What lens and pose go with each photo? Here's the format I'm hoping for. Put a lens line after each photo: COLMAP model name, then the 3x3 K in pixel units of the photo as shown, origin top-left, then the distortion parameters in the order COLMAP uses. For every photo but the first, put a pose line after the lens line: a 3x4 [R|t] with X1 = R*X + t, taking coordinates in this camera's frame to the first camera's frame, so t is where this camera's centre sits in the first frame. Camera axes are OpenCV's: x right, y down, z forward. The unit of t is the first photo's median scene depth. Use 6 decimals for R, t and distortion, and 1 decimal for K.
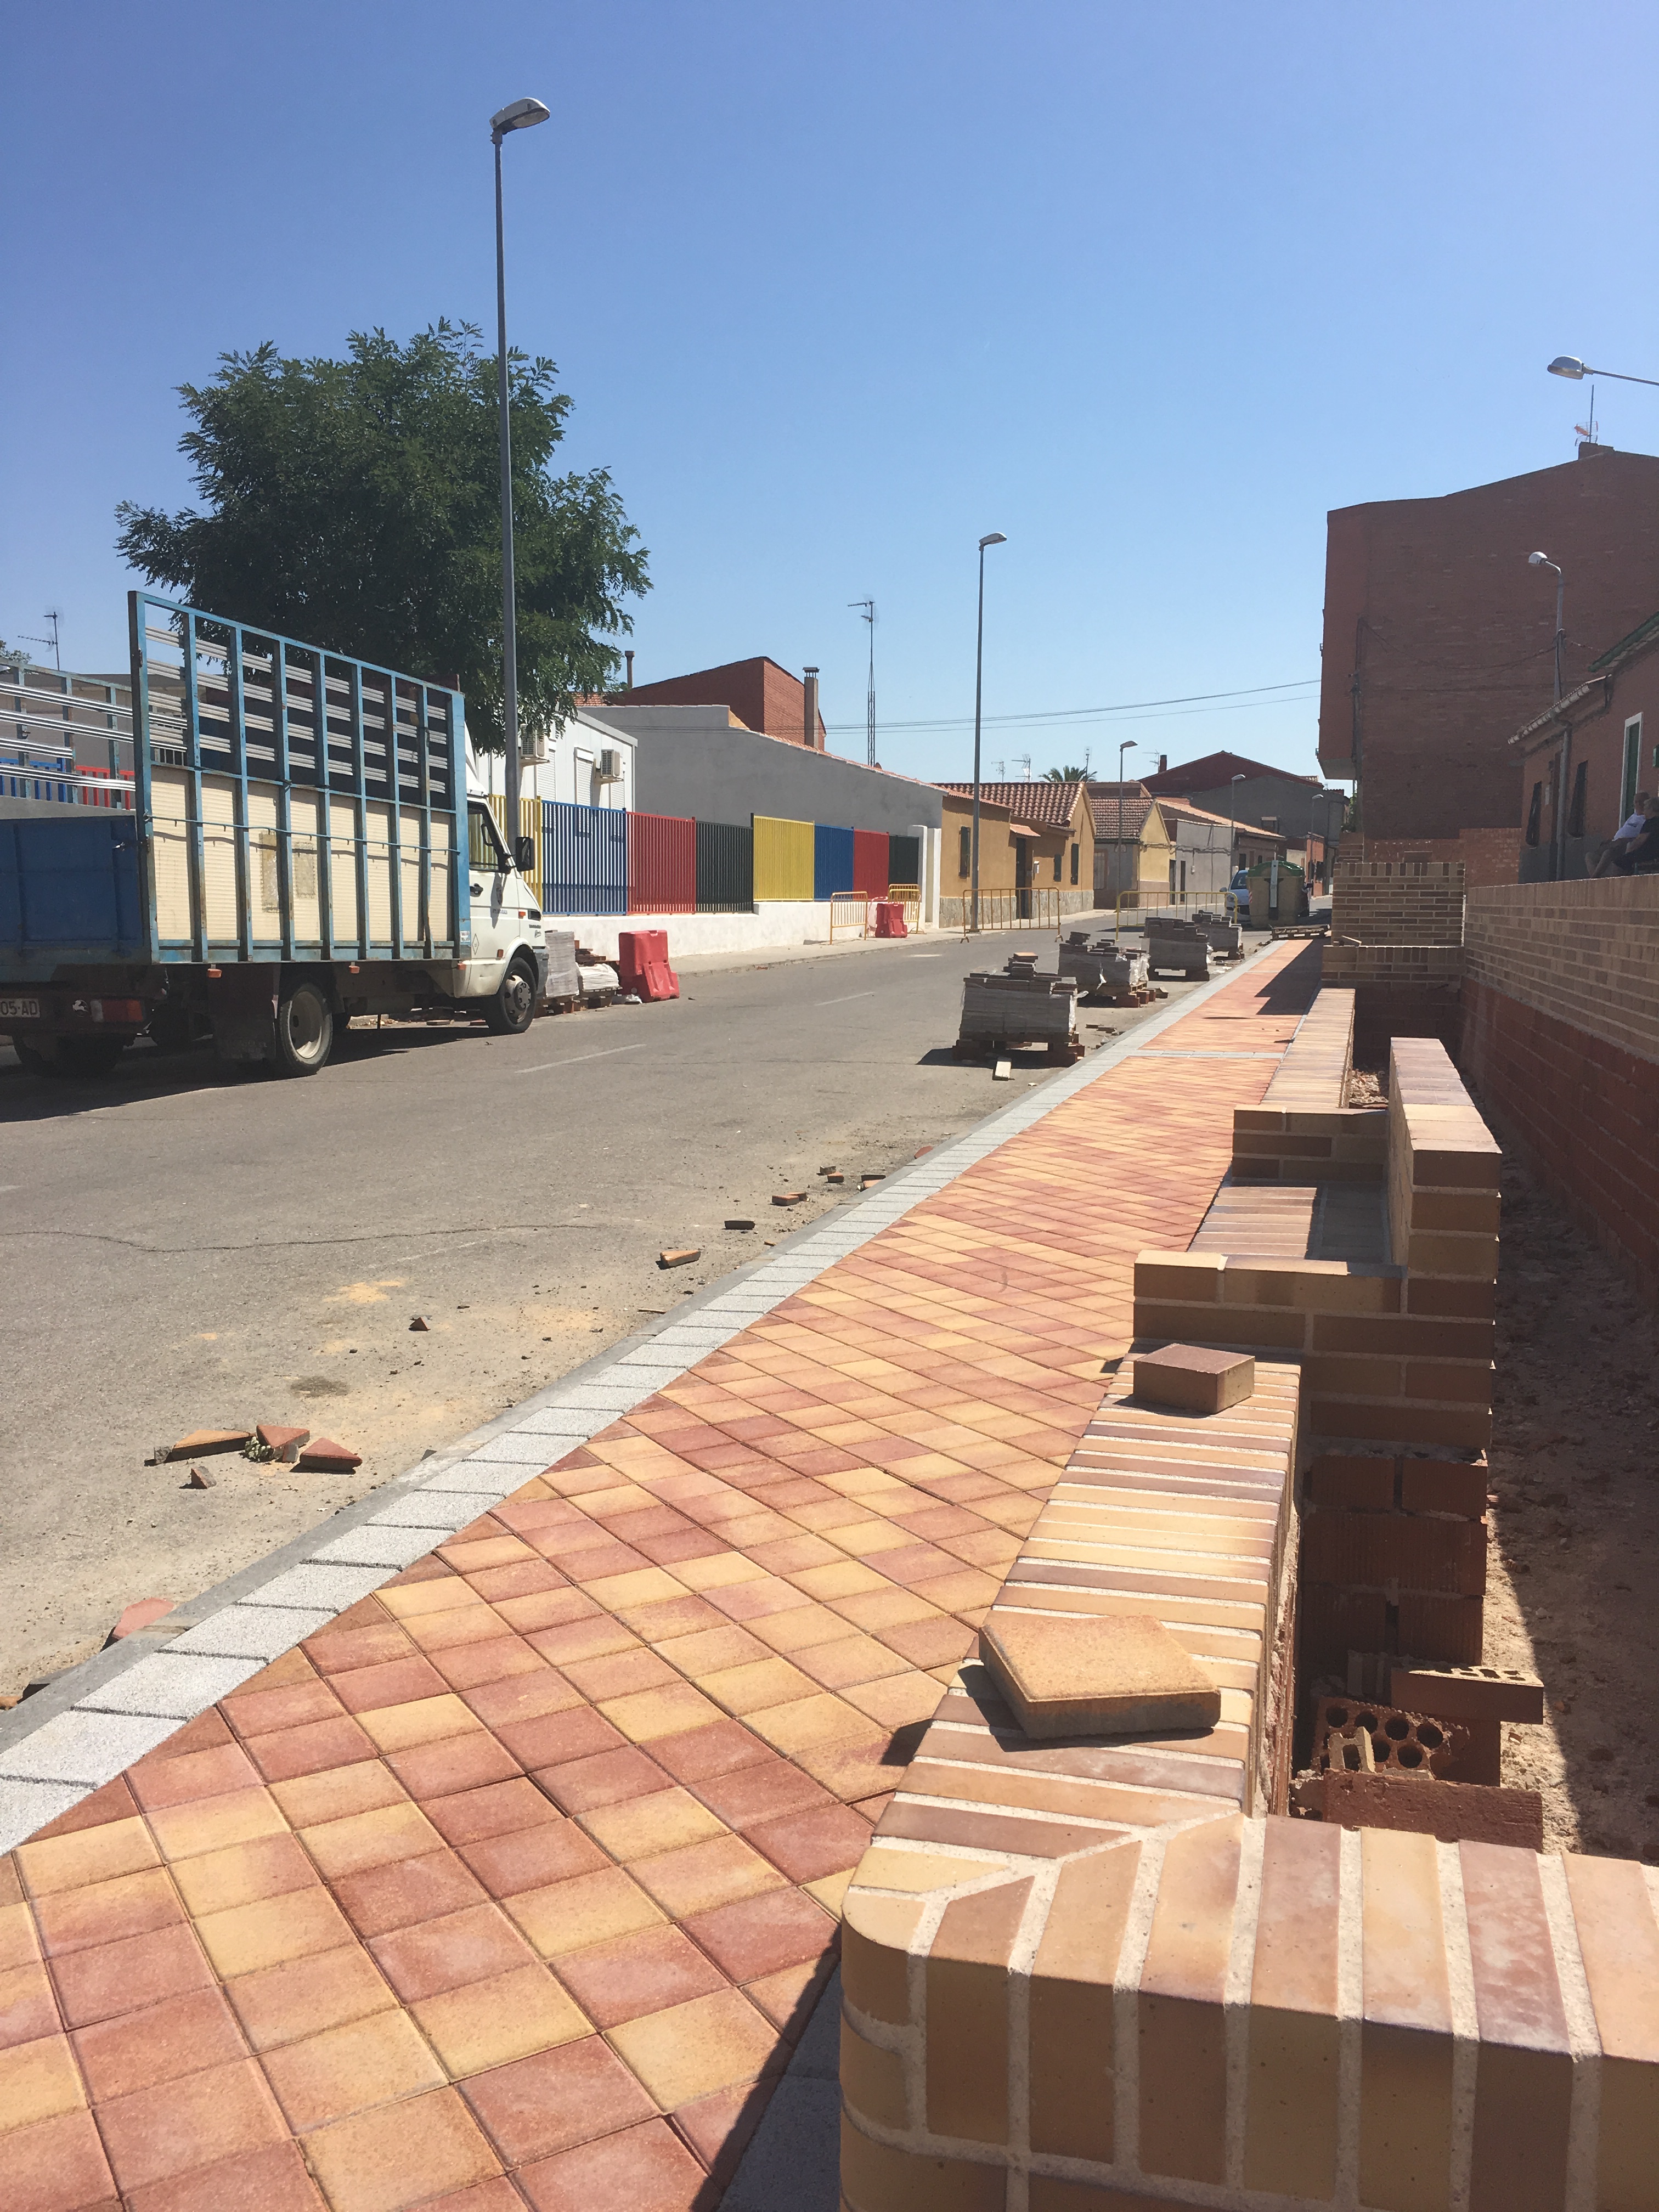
lens RADIAL K [[1929.4, 0, 835.5], [0, 1929.4, 1099.1], [0, 0, 1]] dist [0.083308, -0.114944]
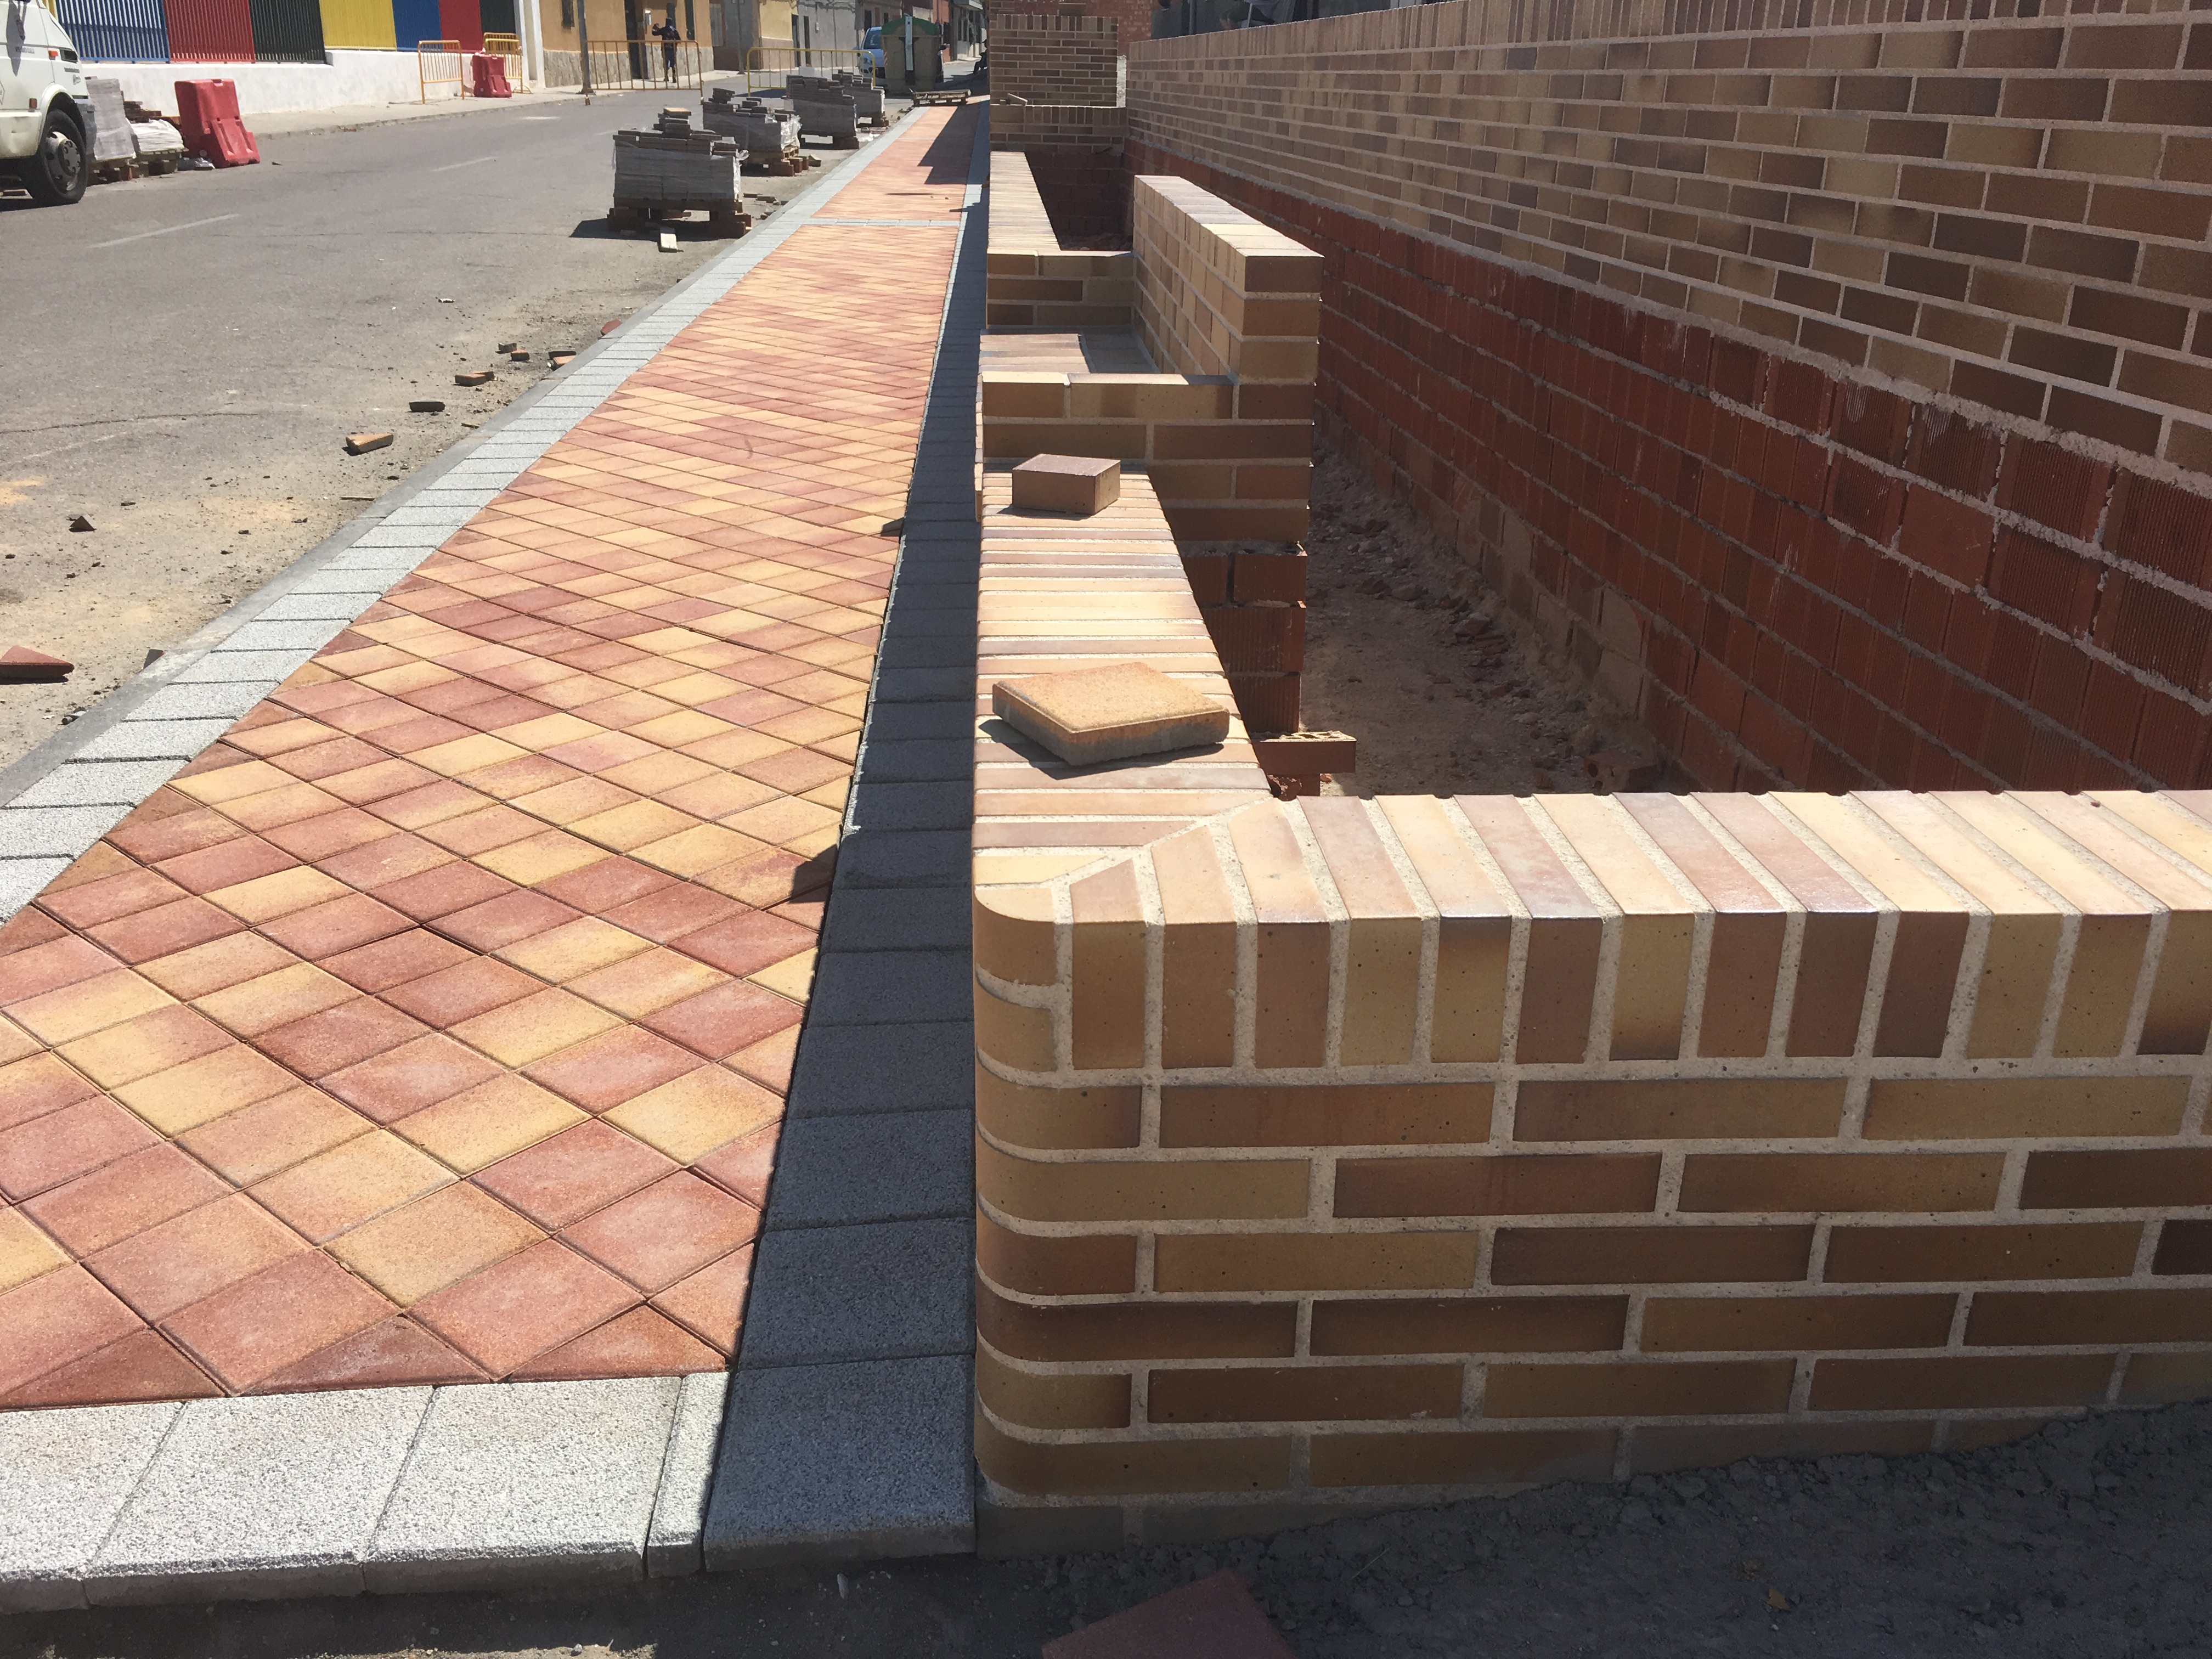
lens RADIAL K [[1929.4, 0, 1118.3], [0, 1929.4, 832.5], [0, 0, 1]] dist [0.083308, -0.114944]
pose [[0.944411, -0.106815, 0.310932, -0.097170], [0.020099, 0.962739, 0.269683, 0.032609], [-0.328153, -0.248443, 0.911368, -0.002403]]
